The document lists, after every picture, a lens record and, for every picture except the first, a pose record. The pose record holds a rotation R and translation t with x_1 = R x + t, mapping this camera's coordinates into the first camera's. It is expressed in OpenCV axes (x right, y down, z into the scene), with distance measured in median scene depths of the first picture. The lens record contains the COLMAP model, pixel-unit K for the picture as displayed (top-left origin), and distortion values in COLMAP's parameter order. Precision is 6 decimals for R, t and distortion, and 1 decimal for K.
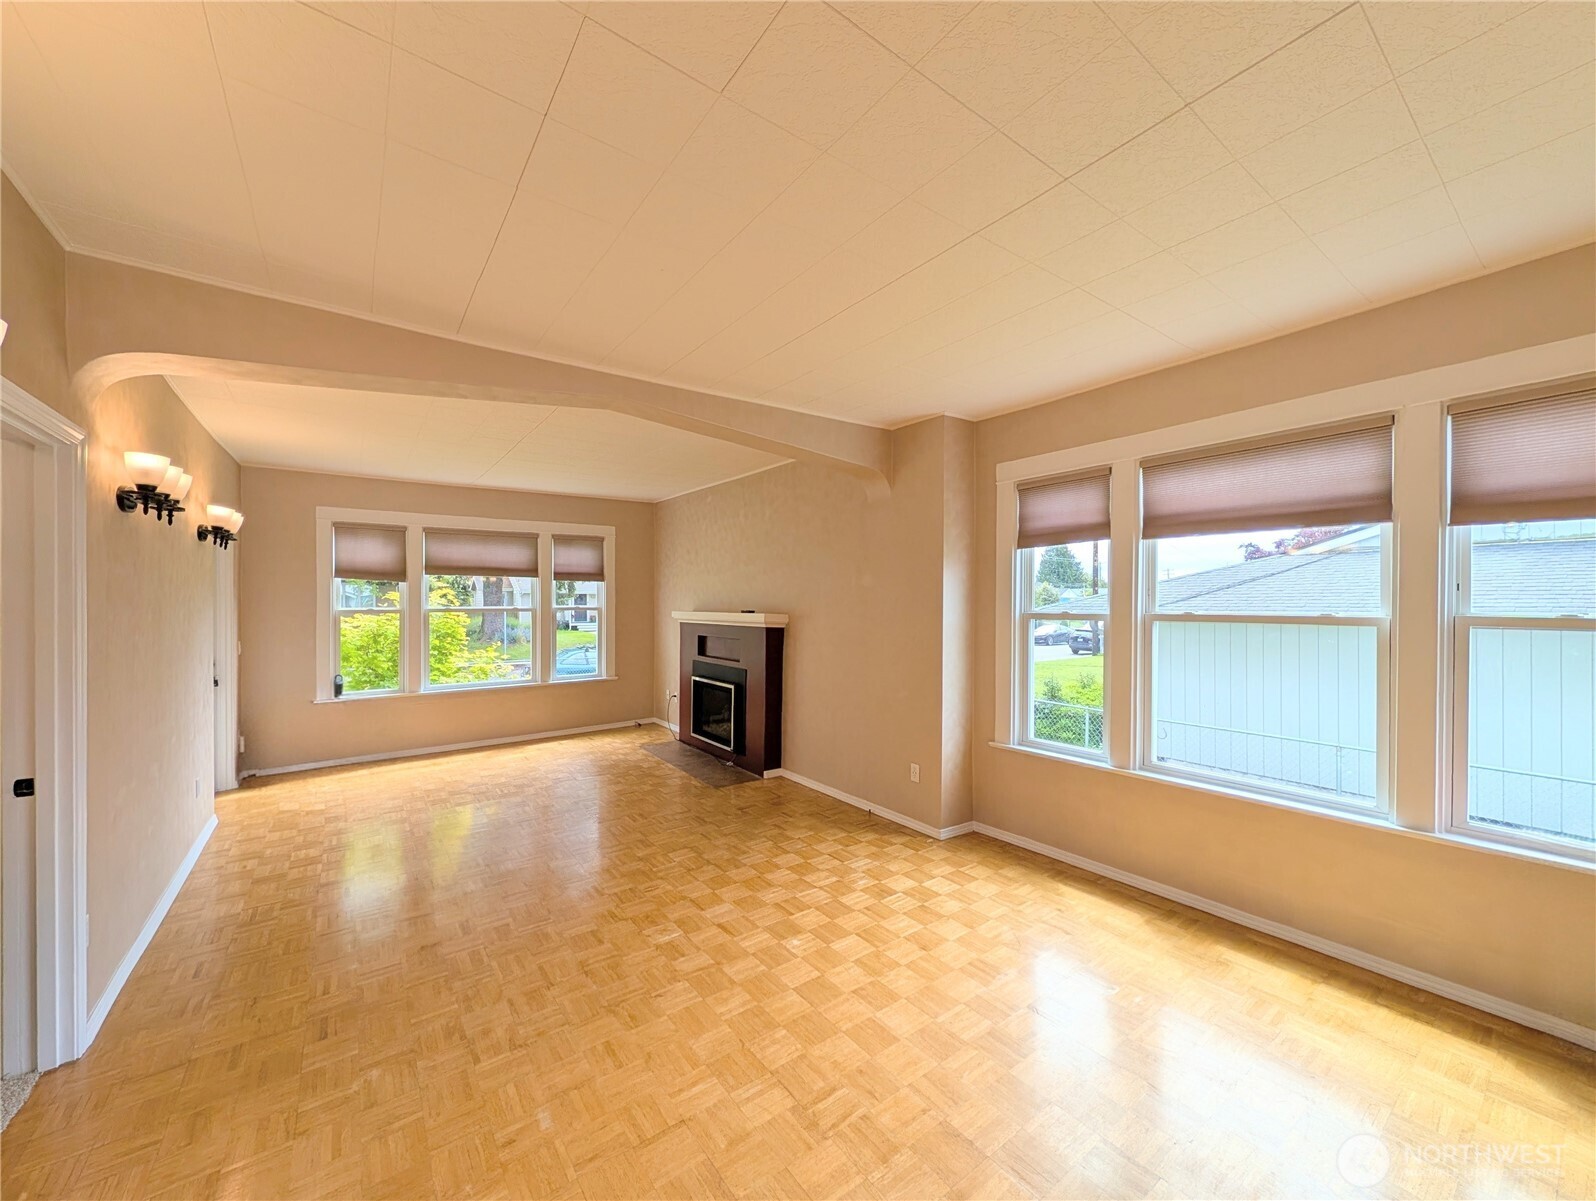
lens RADIAL K [[615.6, 0, 798.0], [0, 615.6, 604.5], [0, 0, 1]] dist [-0.000152, -0.000231]
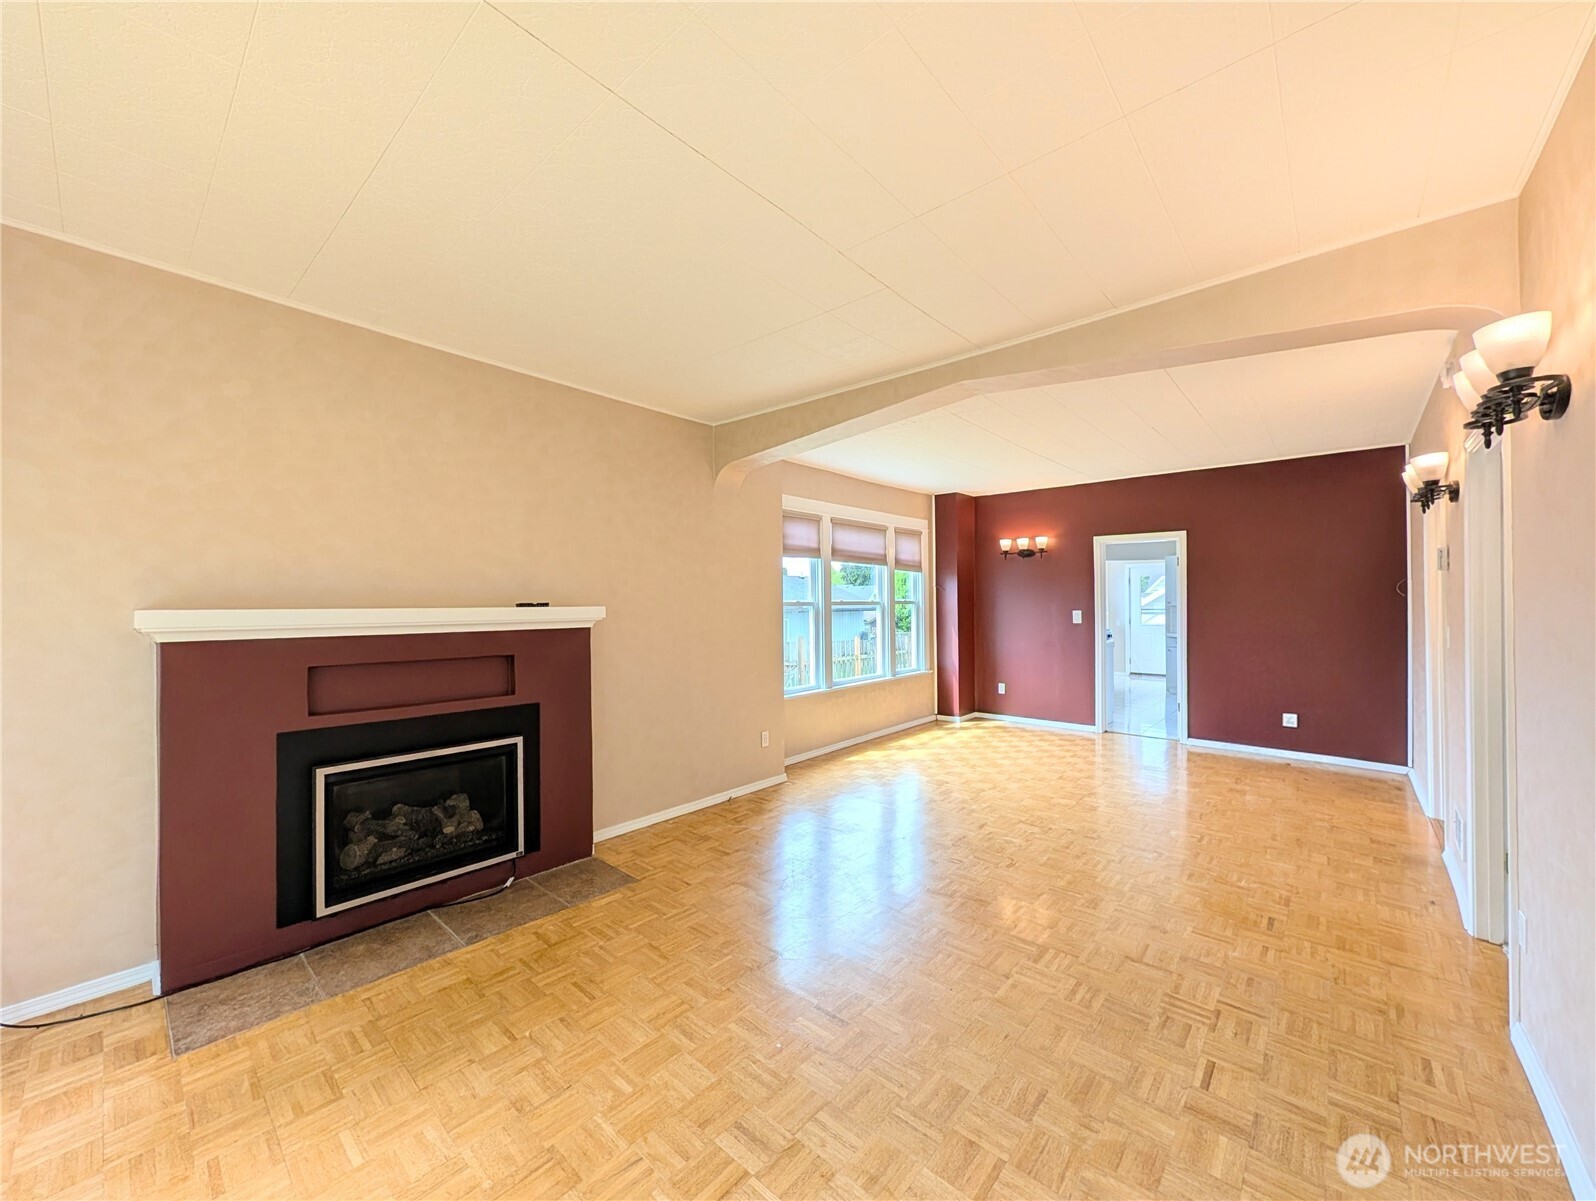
lens RADIAL K [[615.6, 0, 798.0], [0, 615.6, 604.5], [0, 0, 1]] dist [-0.000152, -0.000231]
pose [[-0.217870, 0.005275, 0.975964, -0.966472], [0.012601, 0.999917, -0.002591, 0.021905], [-0.975896, 0.011734, -0.217918, 1.192813]]
